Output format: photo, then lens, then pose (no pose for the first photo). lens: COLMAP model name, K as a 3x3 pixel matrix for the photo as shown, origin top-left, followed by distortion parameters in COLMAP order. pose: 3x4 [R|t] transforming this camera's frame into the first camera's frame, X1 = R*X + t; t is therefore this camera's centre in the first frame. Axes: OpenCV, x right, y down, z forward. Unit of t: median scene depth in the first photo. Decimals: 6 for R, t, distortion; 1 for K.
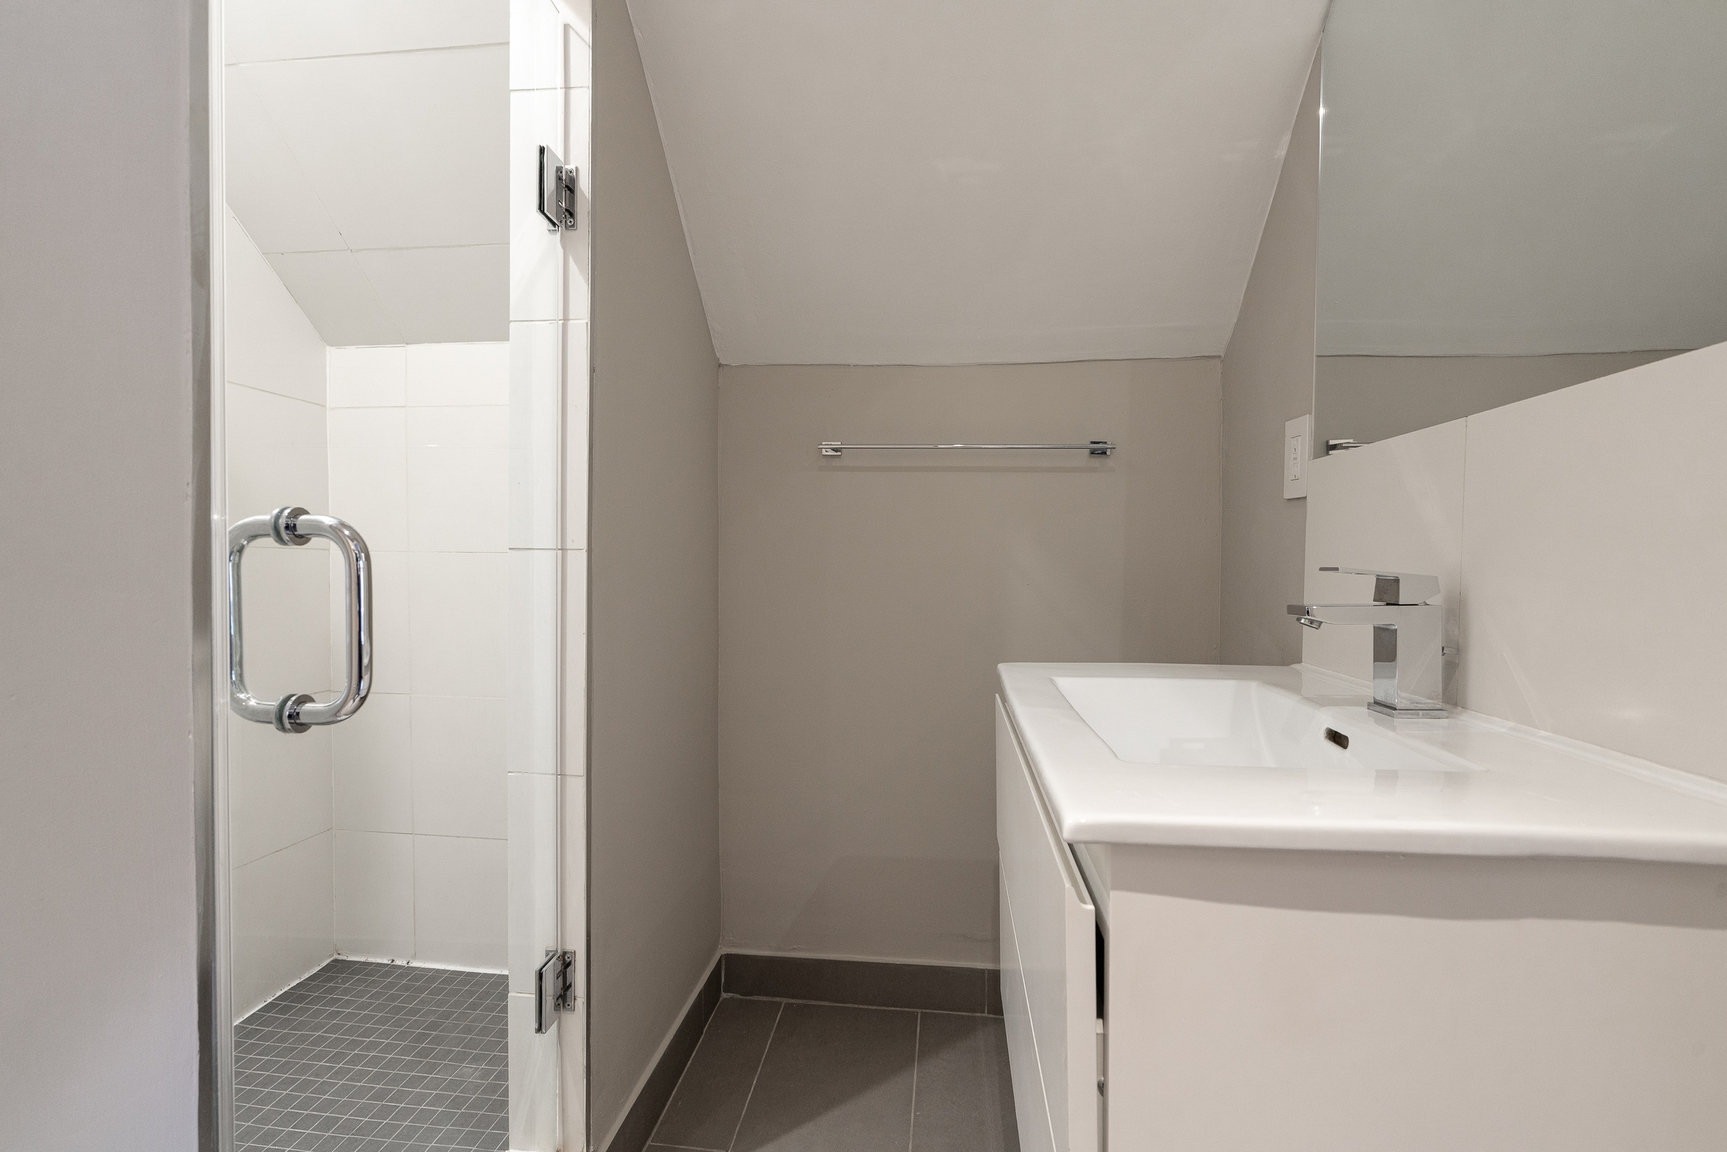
lens RADIAL K [[774.8, 0, 860.4], [0, 774.8, 580.7], [0, 0, 1]] dist [-0.005464, 0.002996]
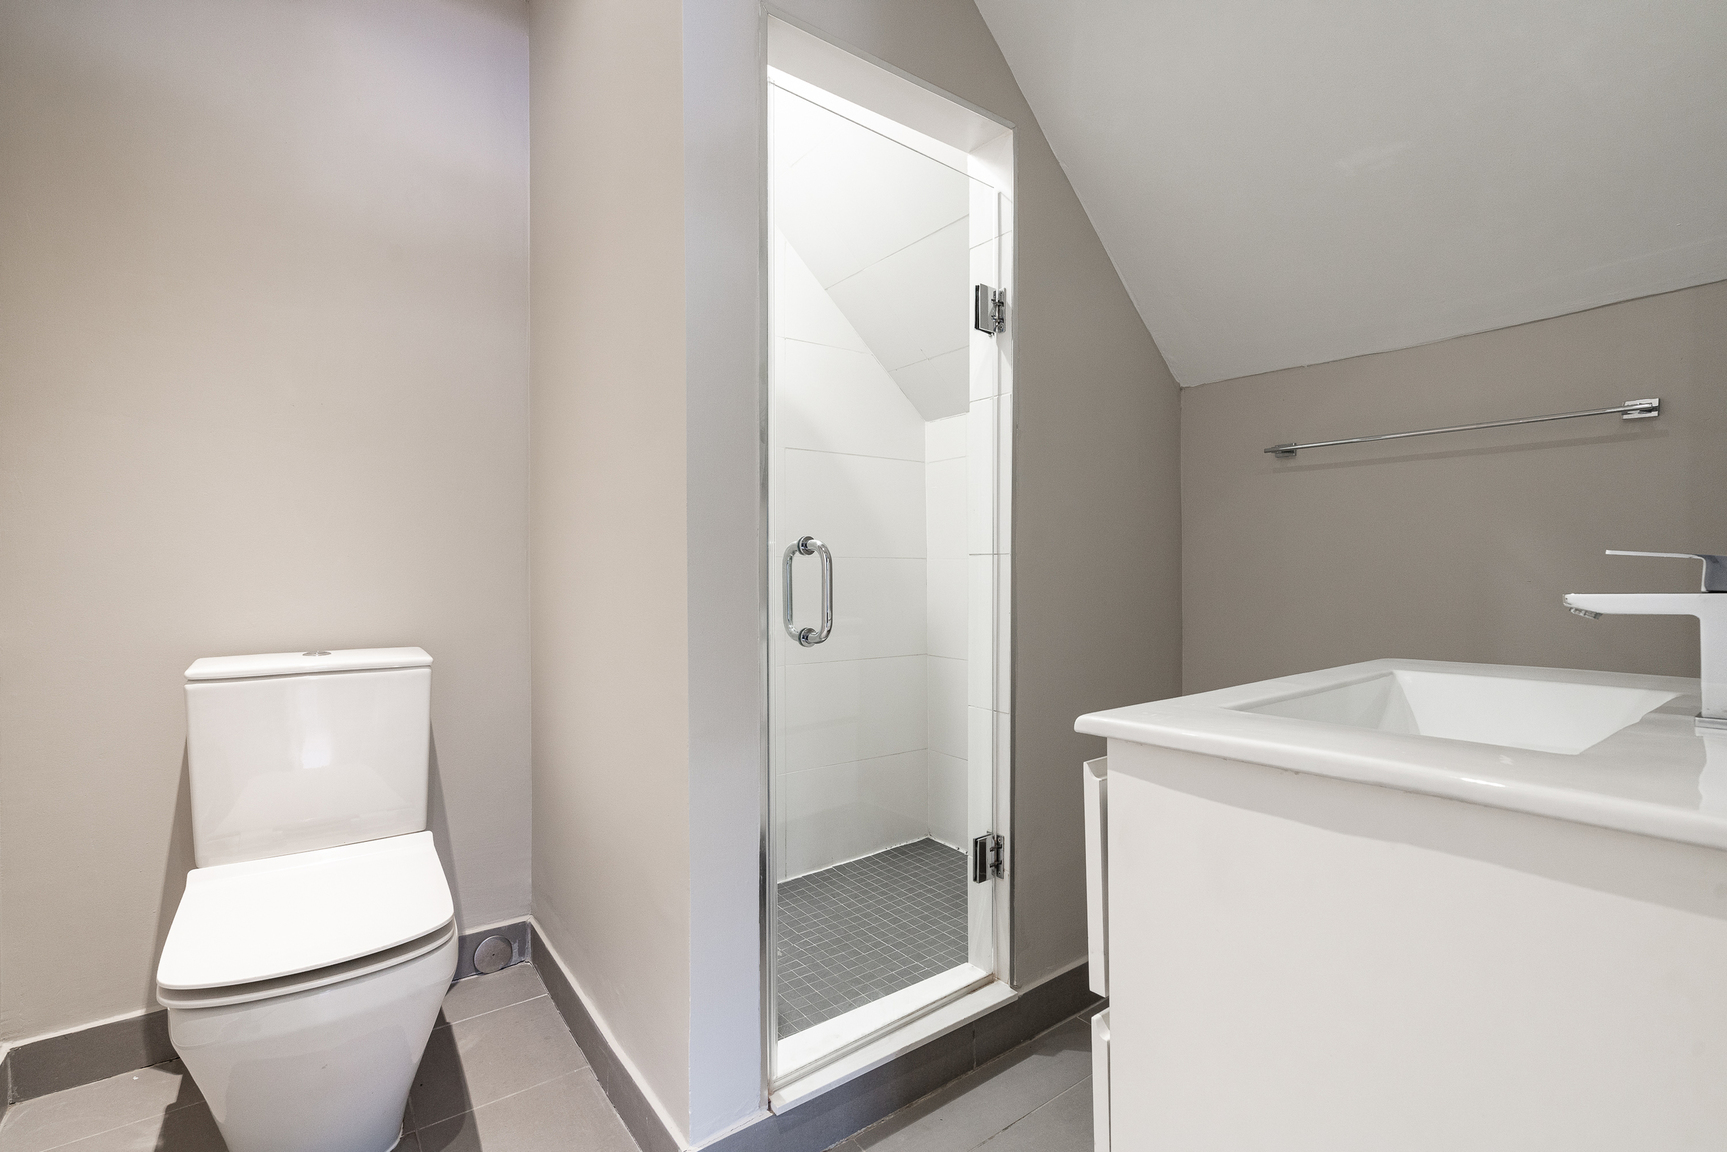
lens RADIAL K [[774.8, 0, 862.2], [0, 774.8, 572.5], [0, 0, 1]] dist [-0.005464, 0.002996]
pose [[0.688114, -0.009483, -0.725541, 0.487919], [-0.004254, 0.999845, -0.017102, 0.019350], [0.725590, 0.014854, 0.687967, -0.173992]]
